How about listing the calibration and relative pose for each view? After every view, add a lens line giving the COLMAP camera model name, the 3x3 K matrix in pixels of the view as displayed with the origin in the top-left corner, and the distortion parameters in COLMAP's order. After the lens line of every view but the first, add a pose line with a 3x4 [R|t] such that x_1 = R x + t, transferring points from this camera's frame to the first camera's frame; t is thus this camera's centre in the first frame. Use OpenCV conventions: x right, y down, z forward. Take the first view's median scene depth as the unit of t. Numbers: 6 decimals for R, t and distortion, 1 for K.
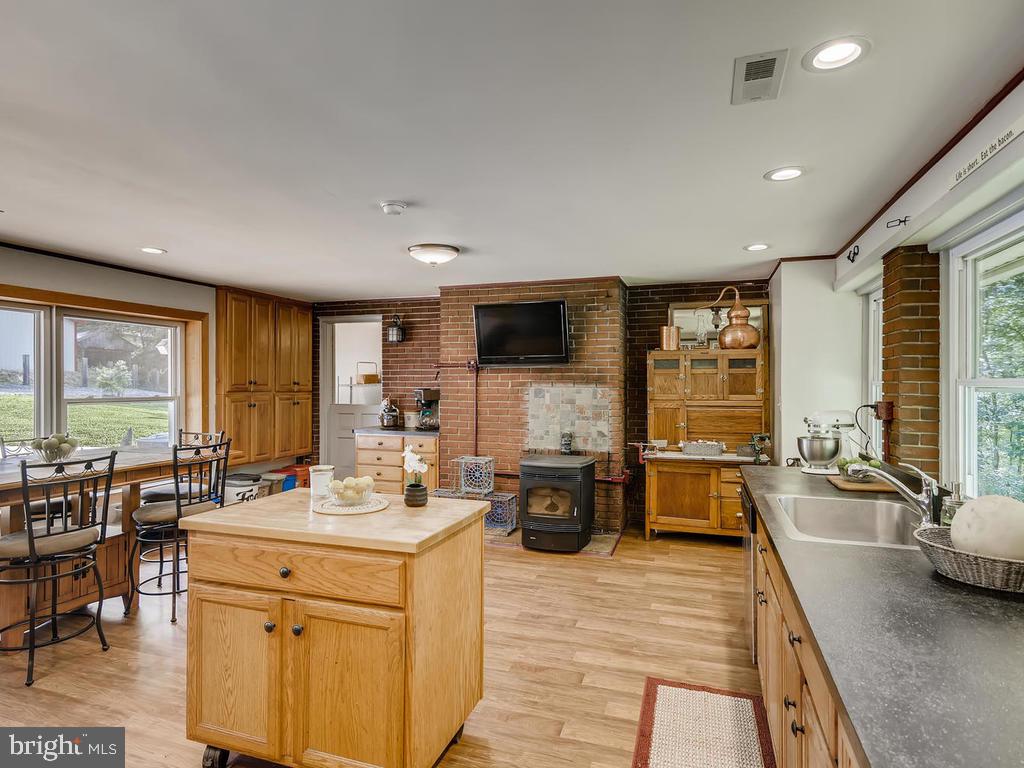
lens RADIAL K [[569.0, 0, 509.2], [0, 569.0, 386.3], [0, 0, 1]] dist [-0.000889, 0.000083]
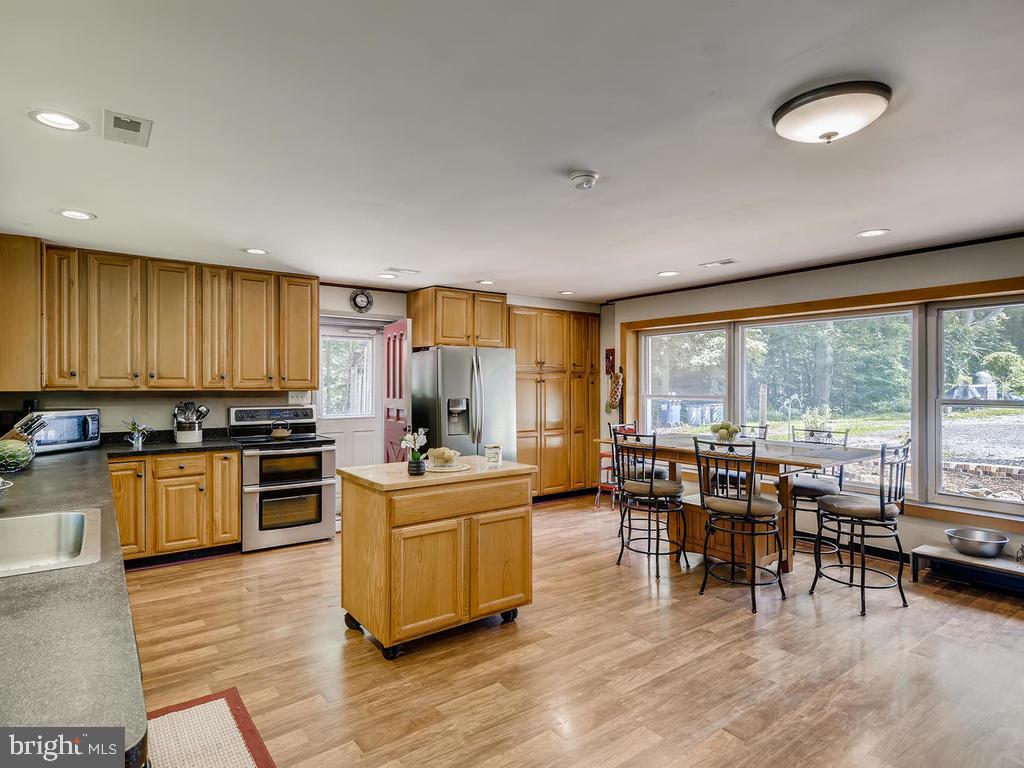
lens RADIAL K [[569.0, 0, 509.2], [0, 569.0, 386.3], [0, 0, 1]] dist [-0.000889, 0.000083]
pose [[-0.573257, 0.002496, -0.819372, 0.580968], [-0.001909, 0.999989, 0.004382, -0.000327], [0.819373, 0.004077, -0.573246, 1.424383]]
